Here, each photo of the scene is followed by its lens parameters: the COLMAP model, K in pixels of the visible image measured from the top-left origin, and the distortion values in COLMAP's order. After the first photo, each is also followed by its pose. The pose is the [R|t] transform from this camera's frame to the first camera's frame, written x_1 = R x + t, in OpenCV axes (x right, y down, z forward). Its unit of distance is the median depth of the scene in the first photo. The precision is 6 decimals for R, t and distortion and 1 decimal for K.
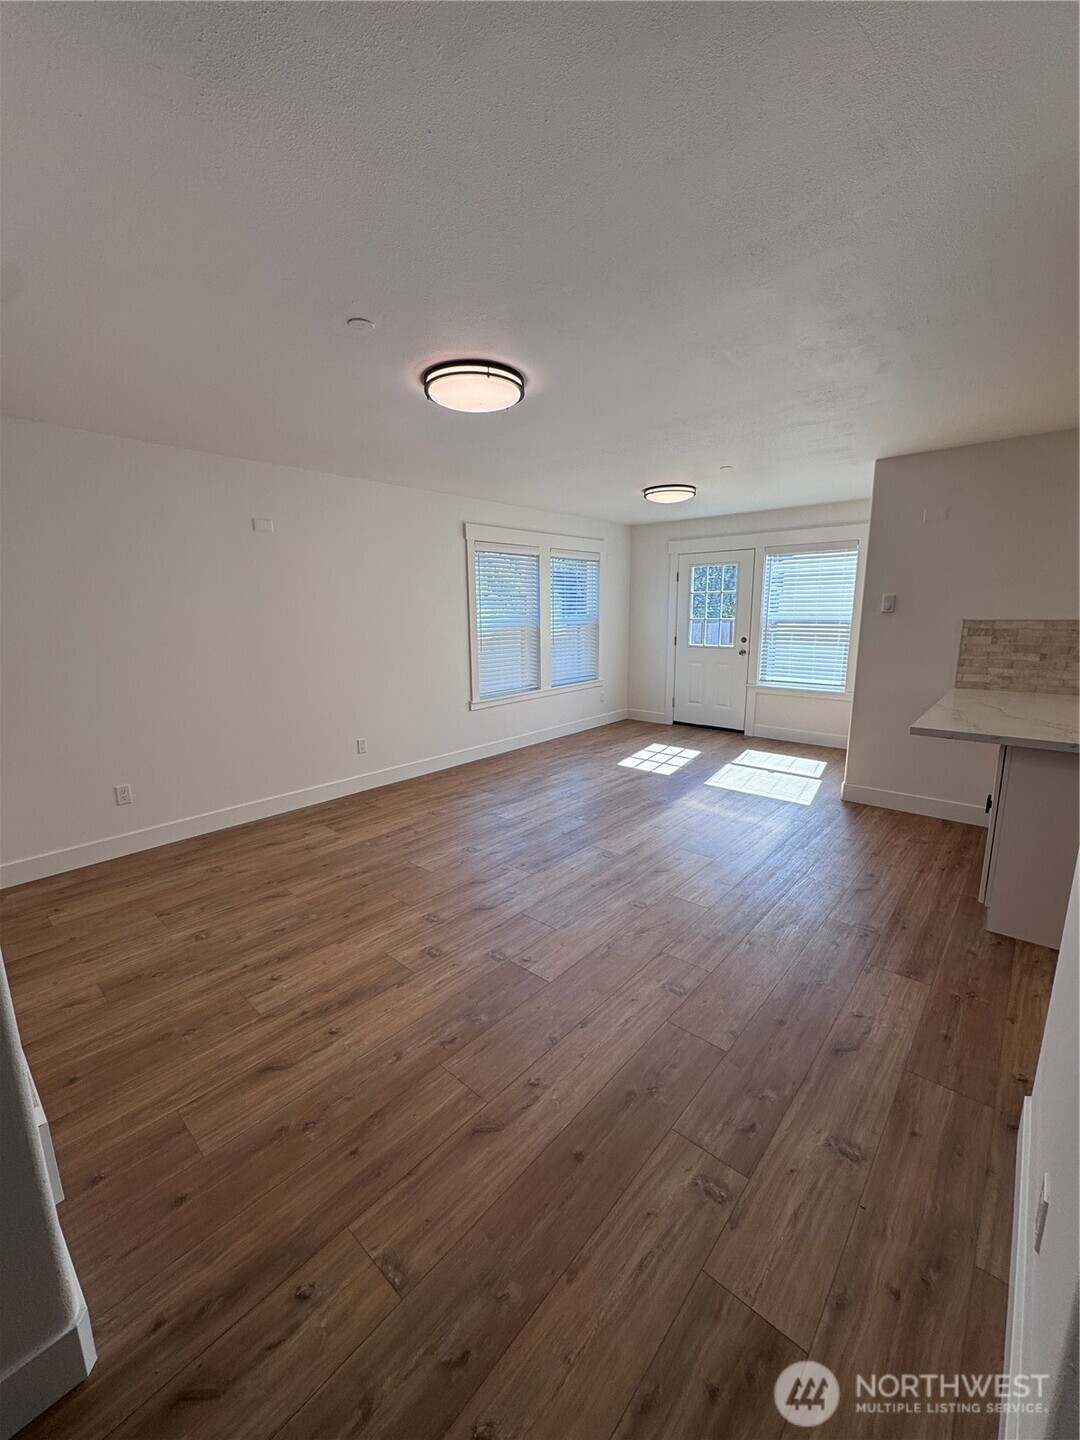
lens RADIAL K [[574.0, 0, 541.4], [0, 574.0, 718.7], [0, 0, 1]] dist [-0.003807, 0.000849]
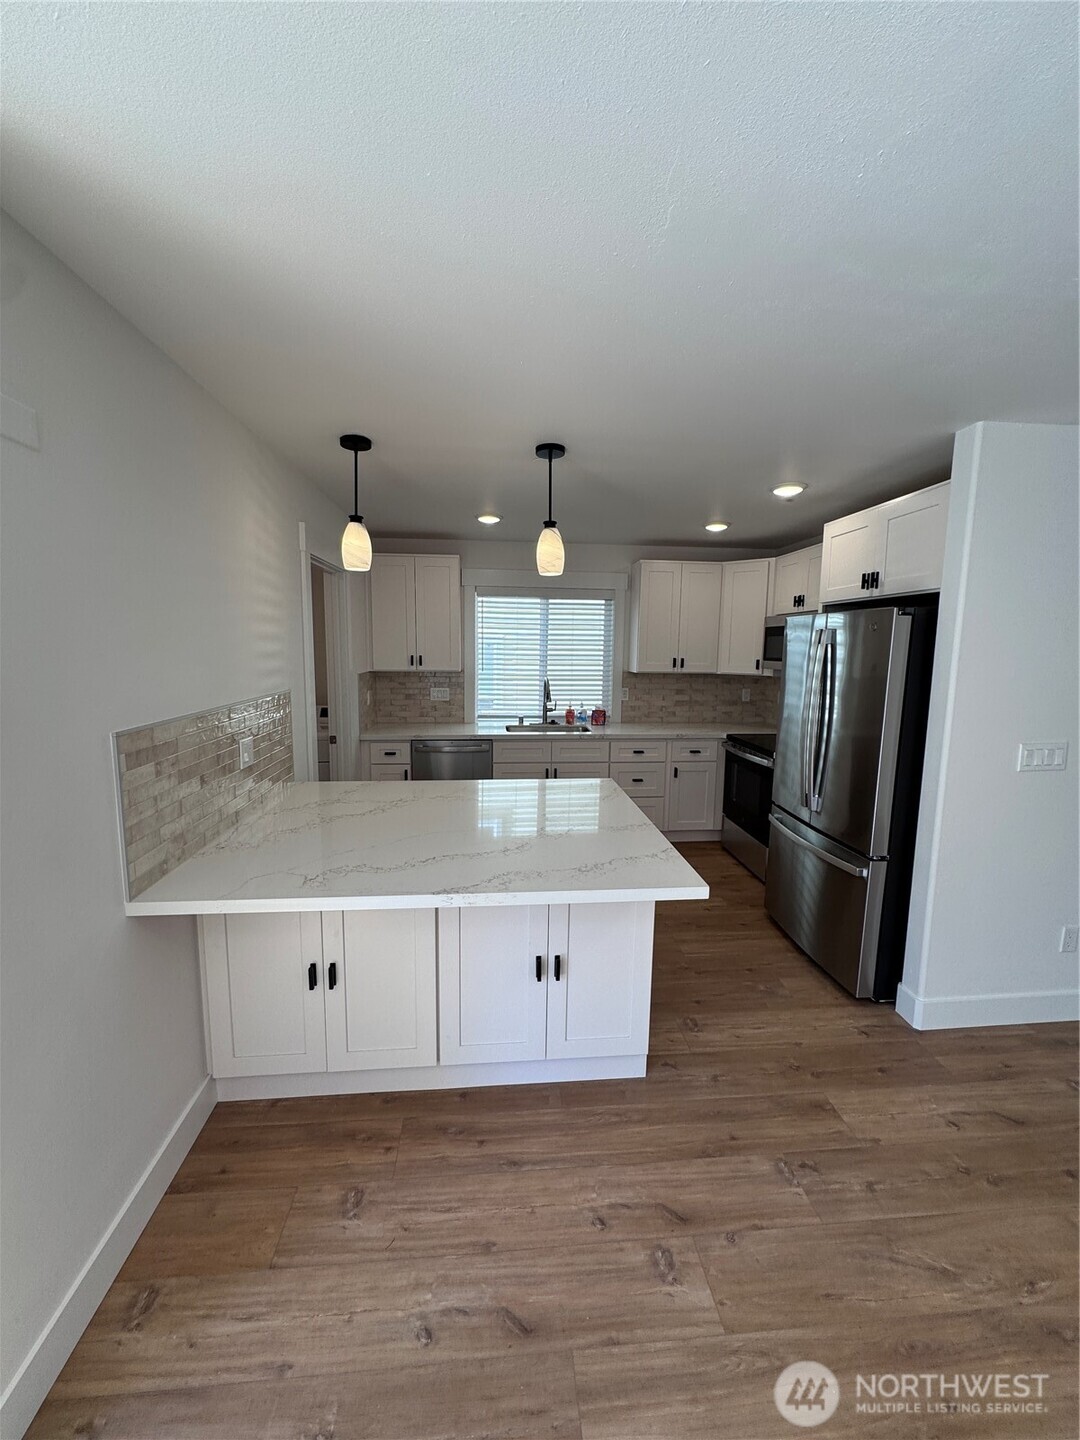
lens RADIAL K [[574.0, 0, 541.4], [0, 574.0, 718.7], [0, 0, 1]] dist [-0.003807, 0.000849]
pose [[-0.727789, -0.087328, 0.680218, 0.257114], [0.125879, 0.957998, 0.257672, -0.243718], [-0.674149, 0.273156, -0.686228, 1.055134]]
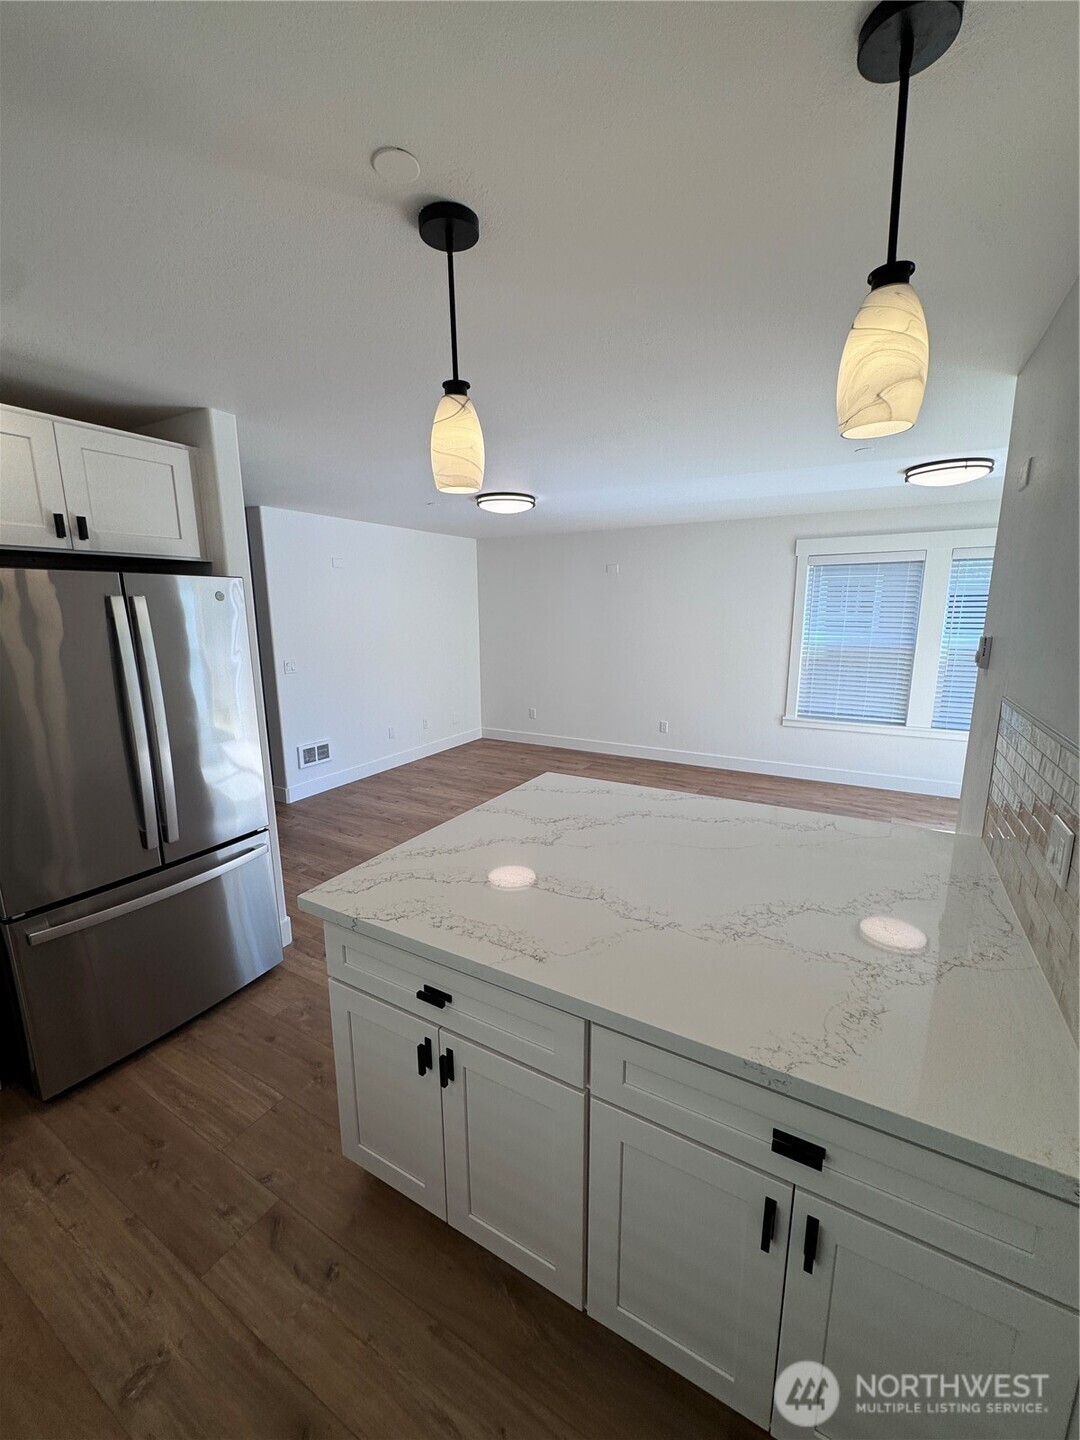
lens RADIAL K [[574.0, 0, 541.4], [0, 574.0, 718.7], [0, 0, 1]] dist [-0.003807, 0.000849]
pose [[0.198866, 0.196163, -0.960194, 1.096323], [-0.180962, 0.970265, 0.160742, -0.161120], [0.963175, 0.141792, 0.228451, 0.528744]]
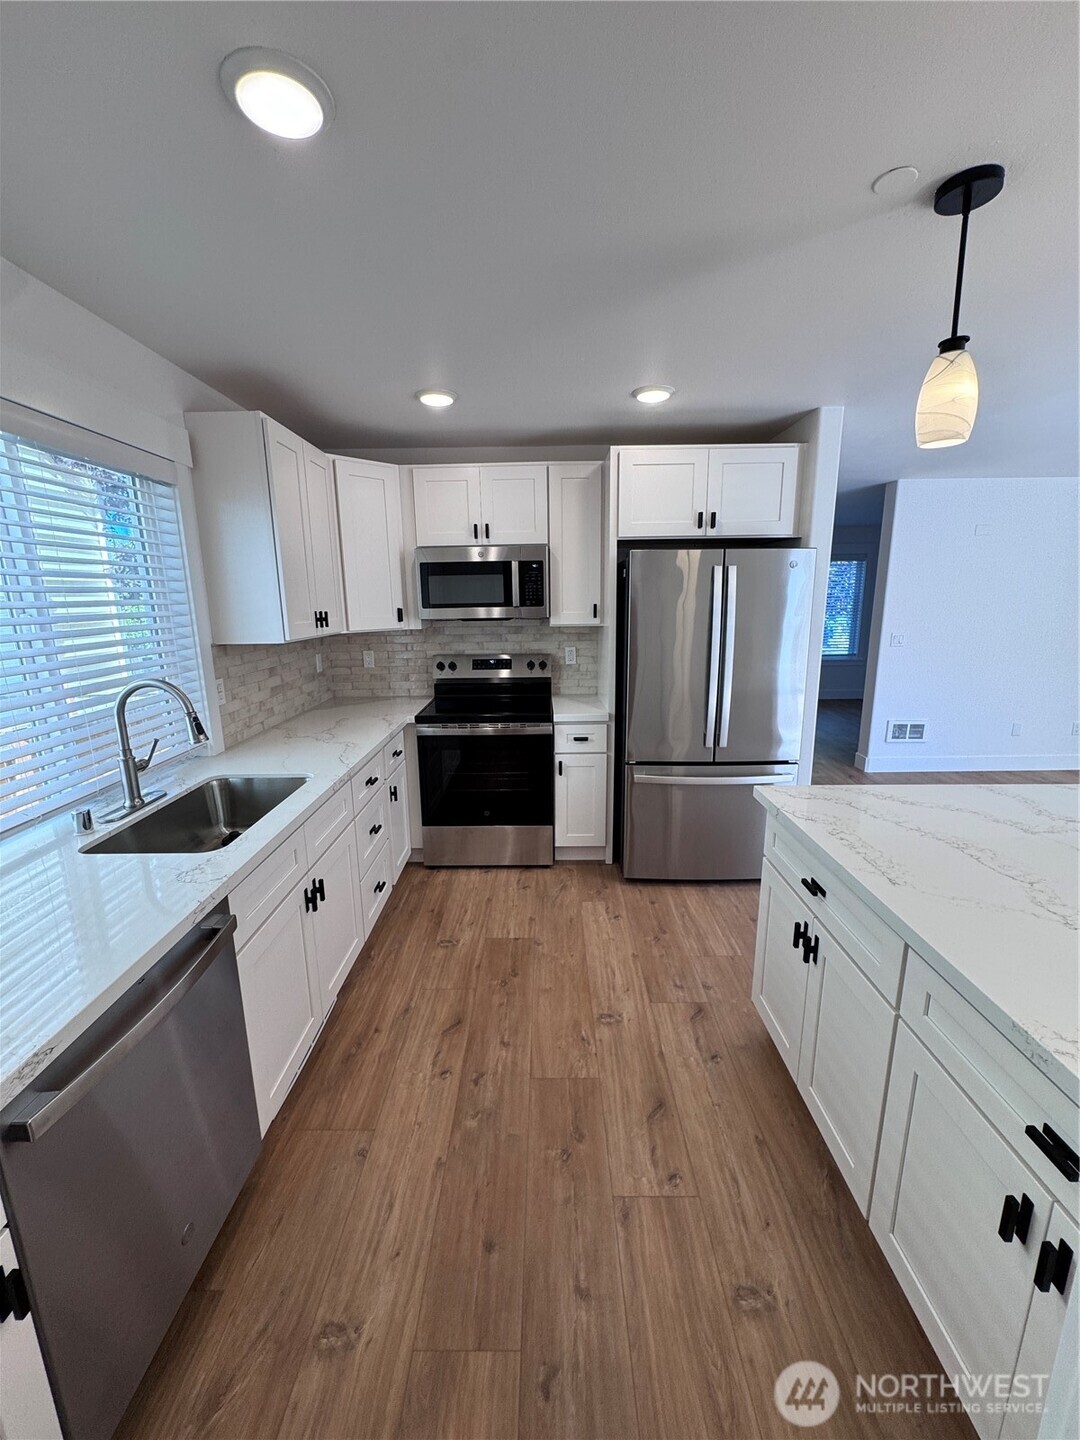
lens RADIAL K [[574.0, 0, 541.4], [0, 574.0, 718.7], [0, 0, 1]] dist [-0.003807, 0.000849]
pose [[-0.753890, 0.156215, -0.638159, 1.177471], [-0.105599, 0.929882, 0.352375, -0.169411], [0.648458, 0.333041, -0.684533, 0.684220]]
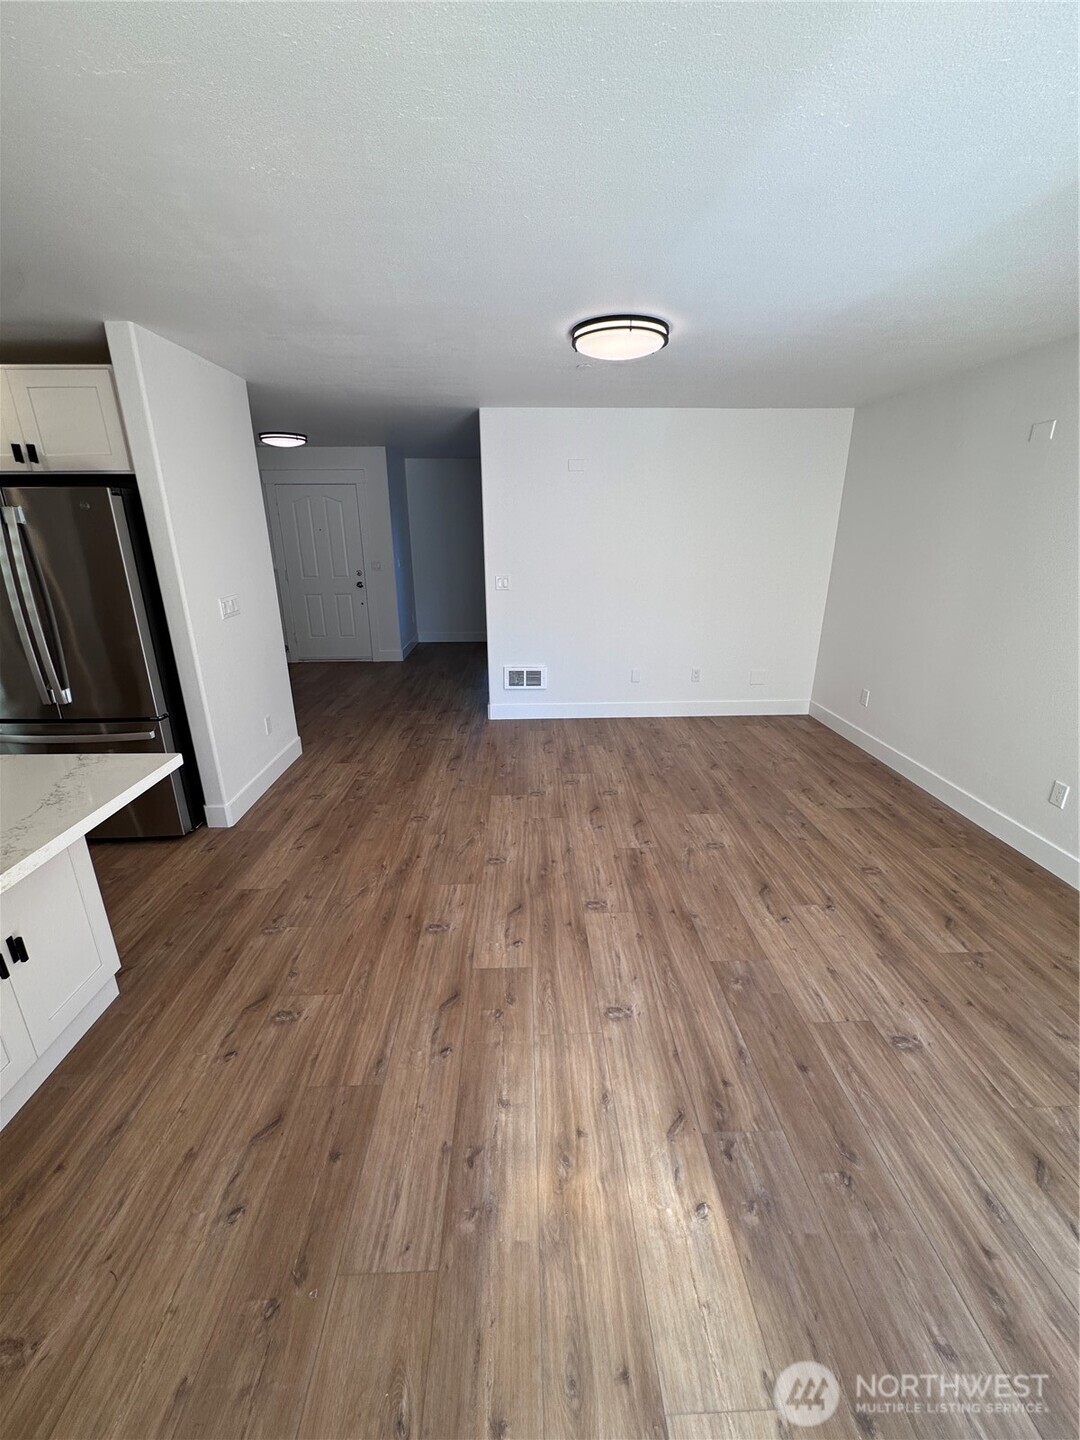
lens RADIAL K [[574.0, 0, 541.4], [0, 574.0, 718.7], [0, 0, 1]] dist [-0.003807, 0.000849]
pose [[-0.725382, 0.230254, -0.648695, 0.539010], [-0.120934, 0.885108, 0.449399, -0.273438], [0.677640, 0.404435, -0.614195, 1.198089]]
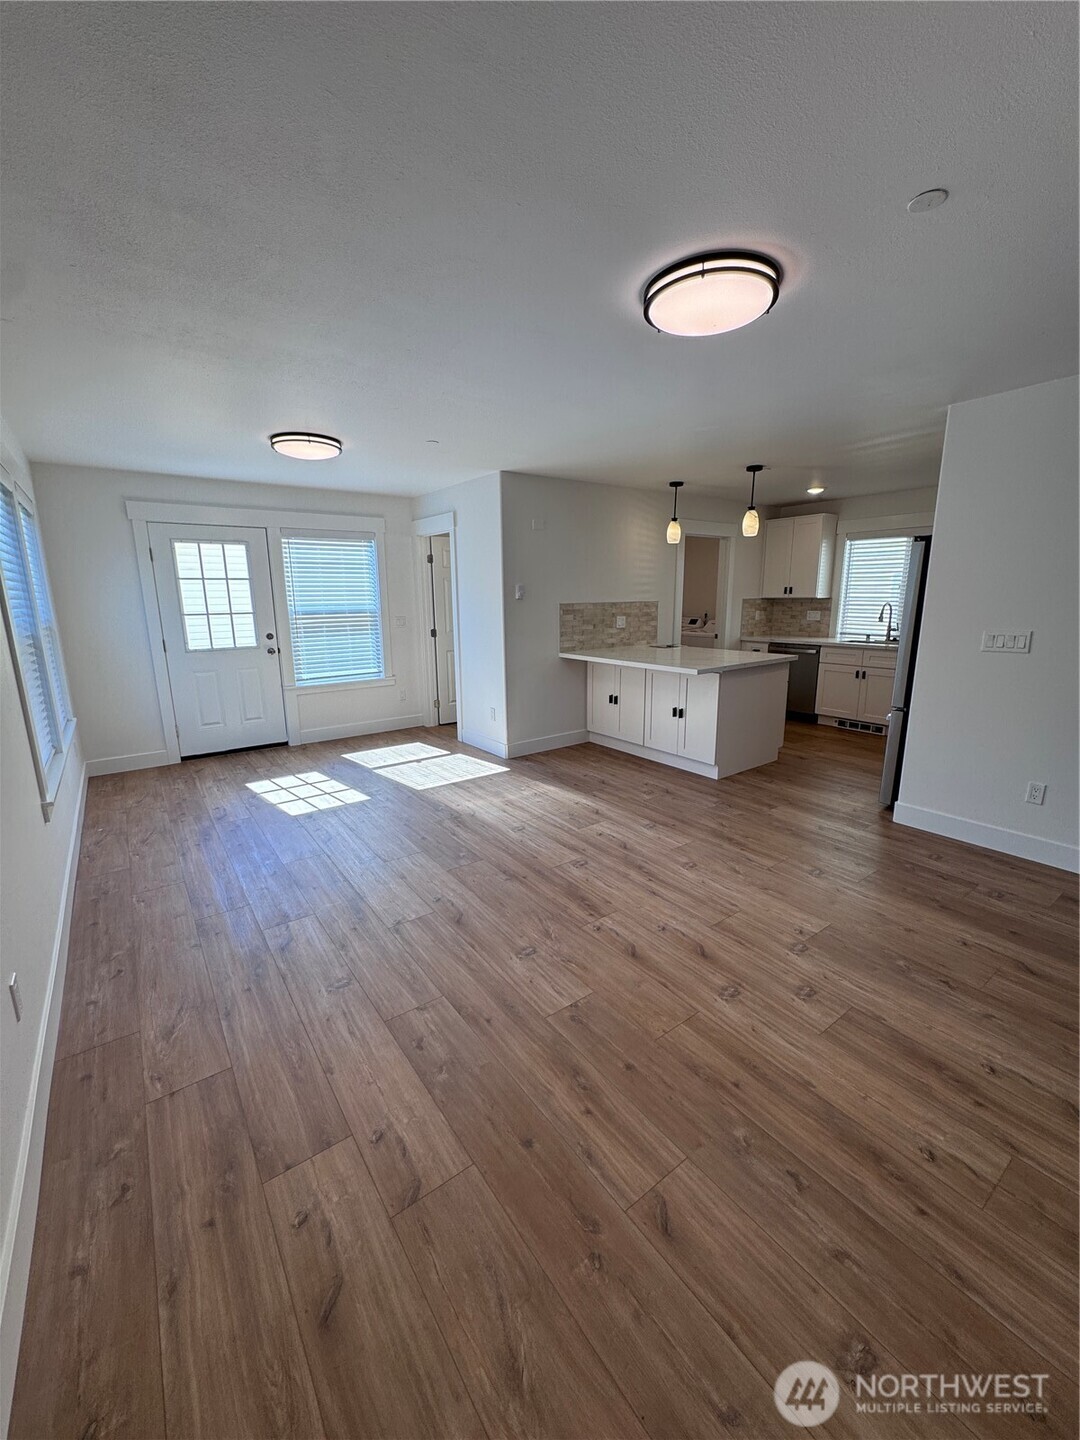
lens RADIAL K [[574.0, 0, 541.4], [0, 574.0, 718.7], [0, 0, 1]] dist [-0.003807, 0.000849]
pose [[0.211827, -0.199493, 0.956730, -0.664583], [0.194546, 0.967960, 0.158761, -0.130008], [-0.957748, 0.152498, 0.243851, 0.733325]]
